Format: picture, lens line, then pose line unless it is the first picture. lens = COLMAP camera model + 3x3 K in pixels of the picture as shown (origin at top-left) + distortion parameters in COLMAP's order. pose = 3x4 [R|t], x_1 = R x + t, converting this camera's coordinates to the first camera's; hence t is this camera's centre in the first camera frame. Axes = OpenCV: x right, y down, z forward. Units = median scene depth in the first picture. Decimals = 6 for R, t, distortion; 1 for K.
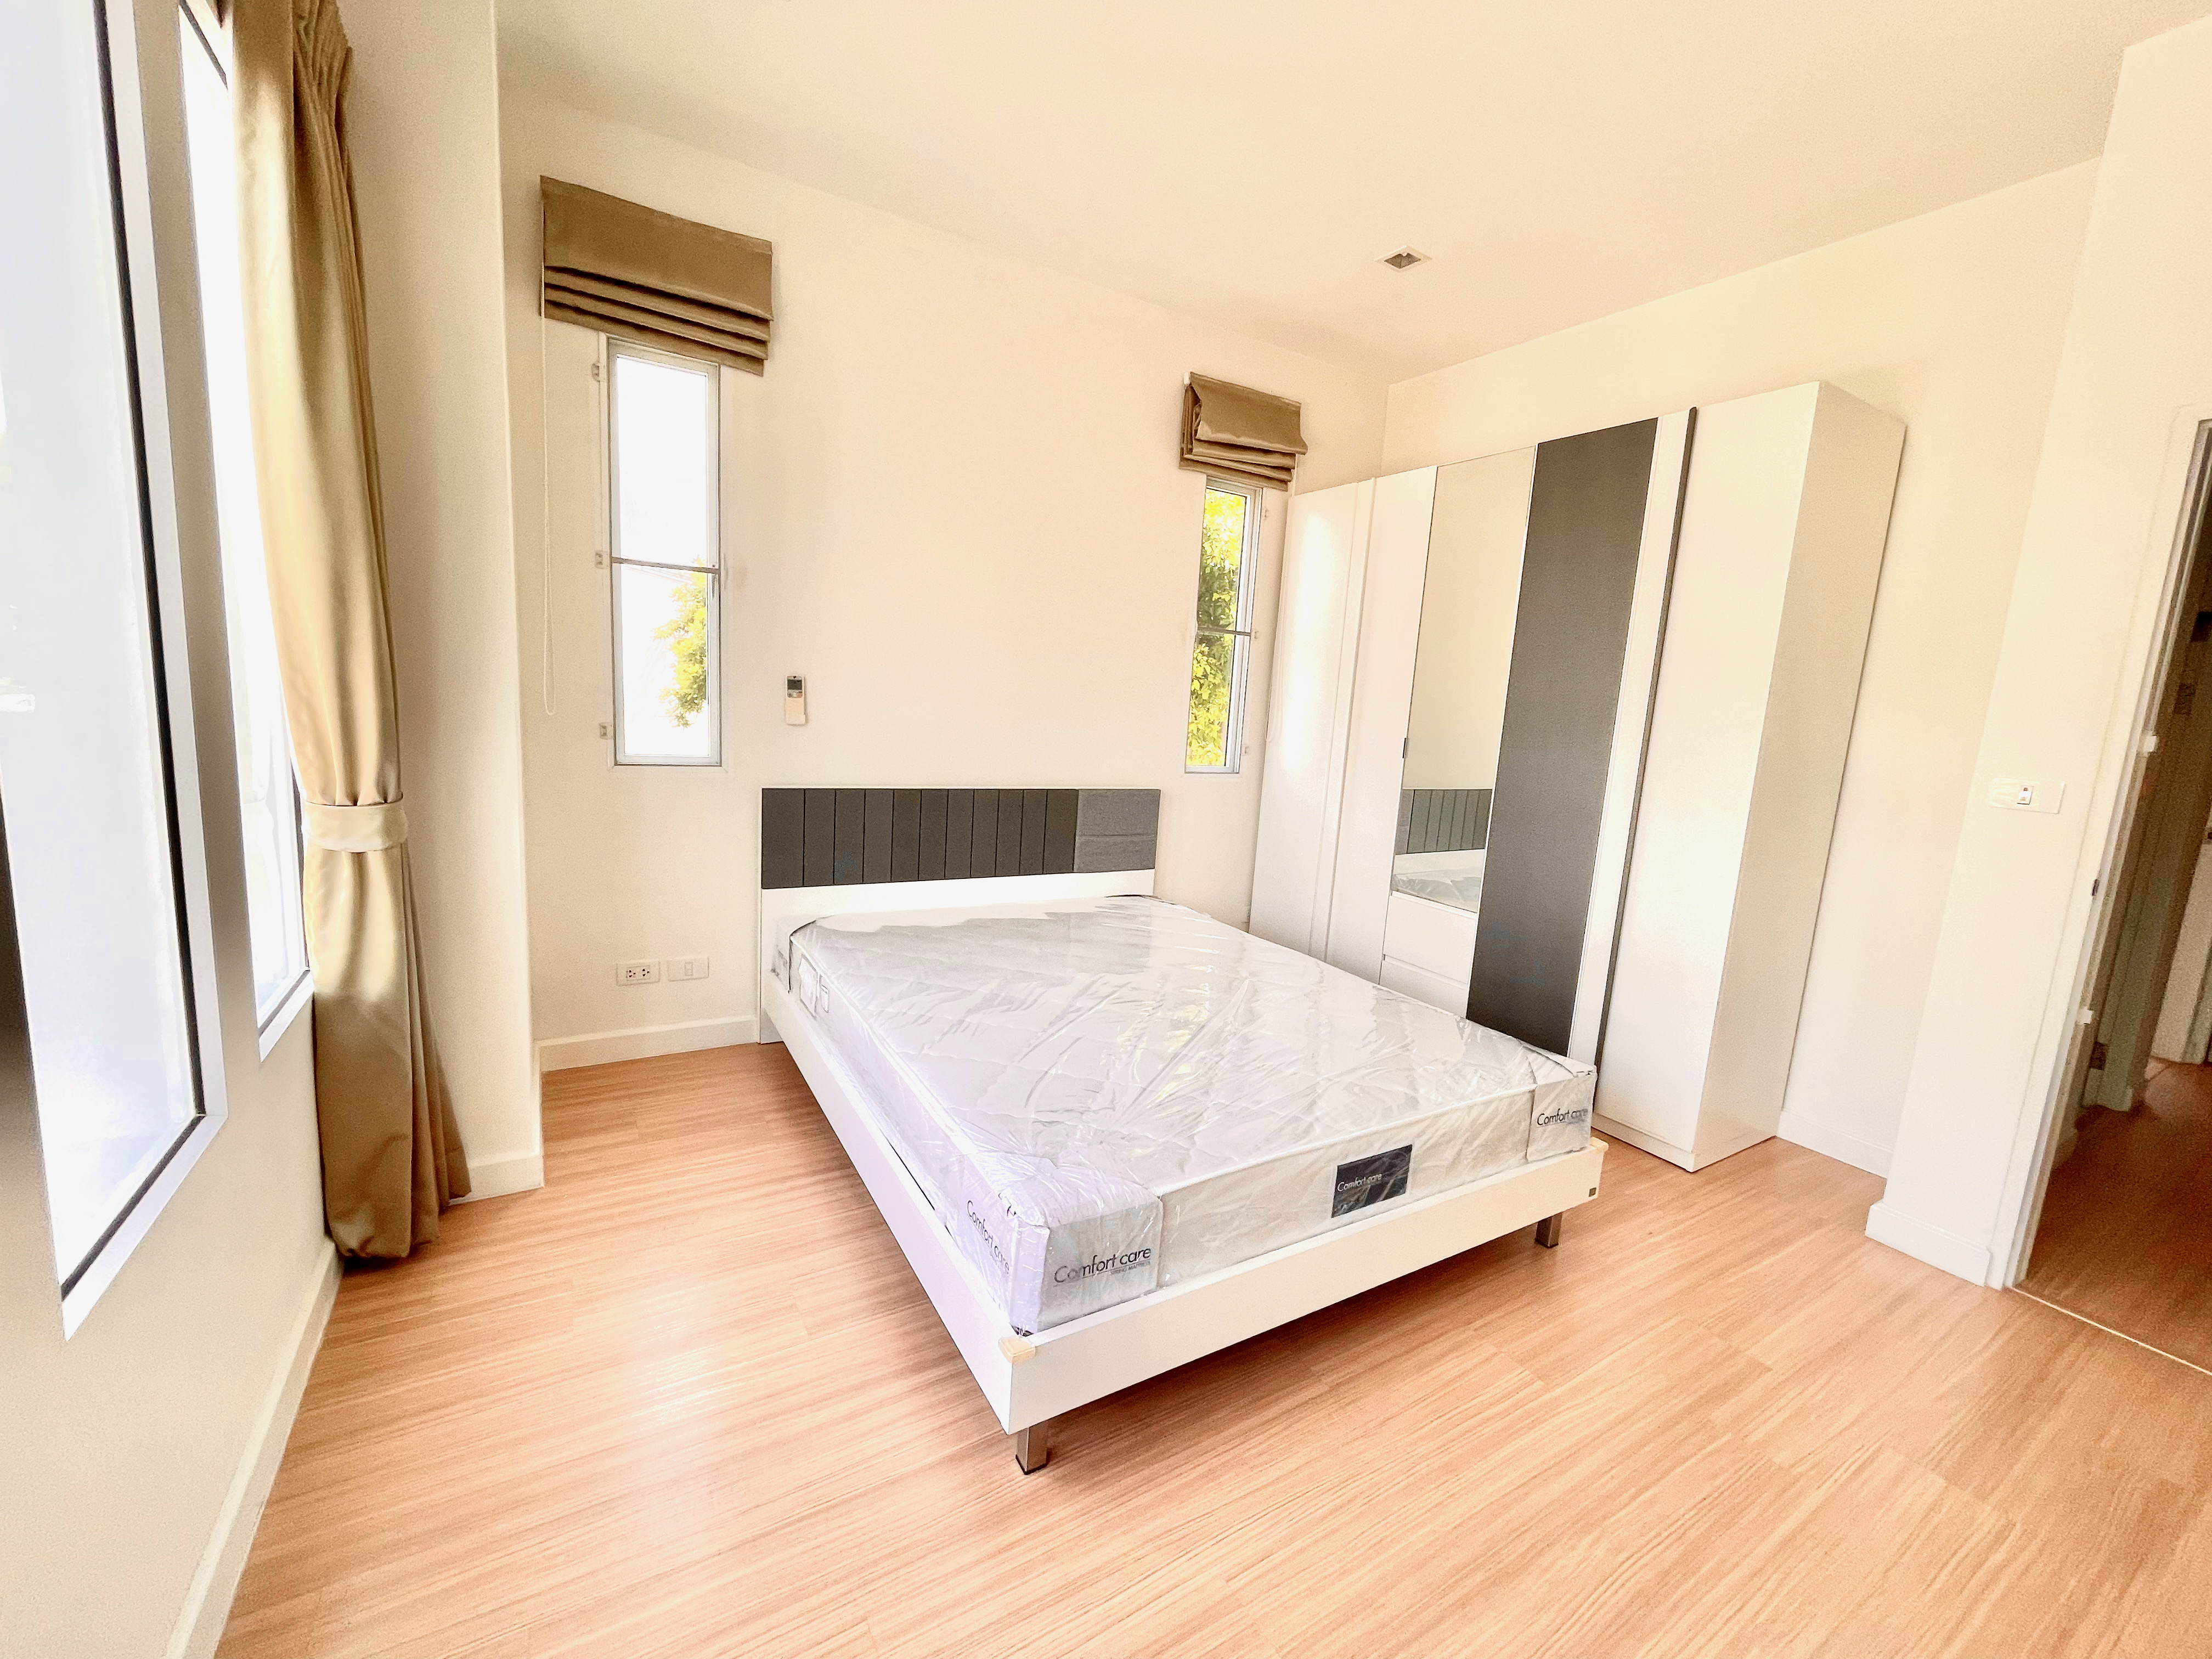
lens RADIAL K [[895.9, 0, 1115.3], [0, 895.9, 834.6], [0, 0, 1]] dist [-0.000488, -0.000390]
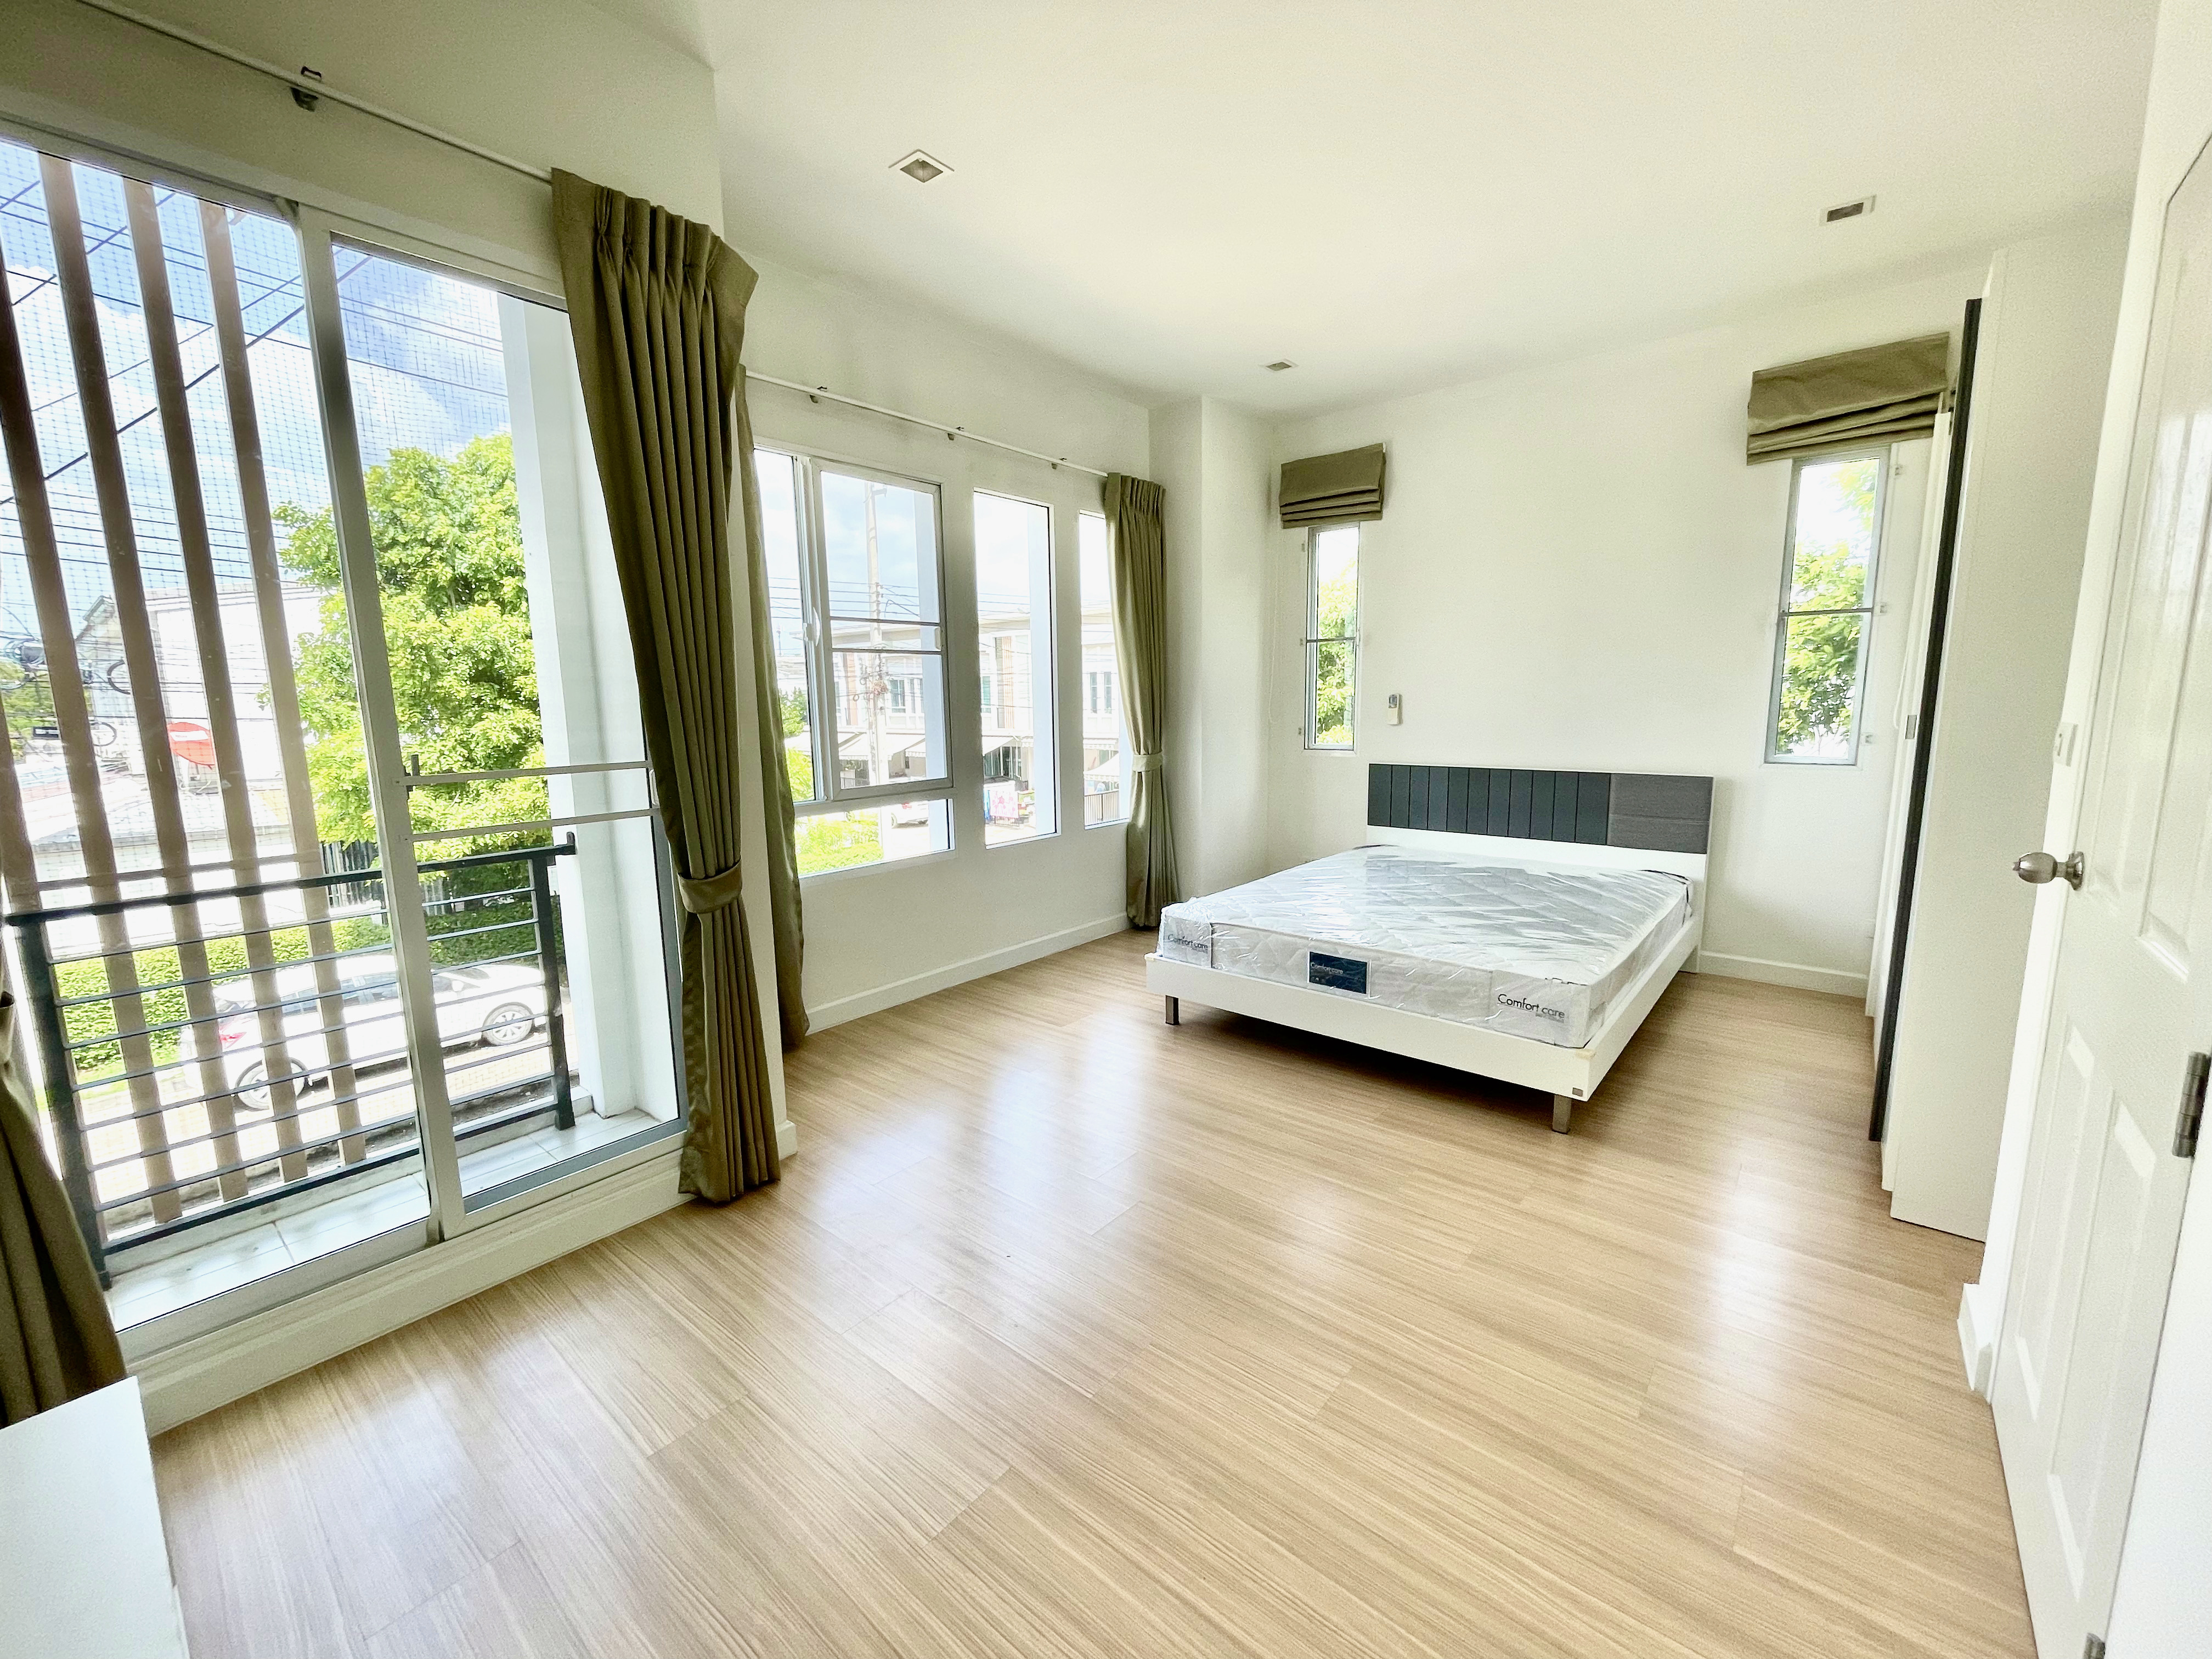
lens RADIAL K [[895.9, 0, 1104.4], [0, 895.9, 828.7], [0, 0, 1]] dist [-0.000488, -0.000390]
pose [[0.316297, 0.069452, -0.946114, 1.091493], [-0.110591, 0.993216, 0.035938, 0.066602], [0.942192, 0.093265, 0.321832, 0.013435]]
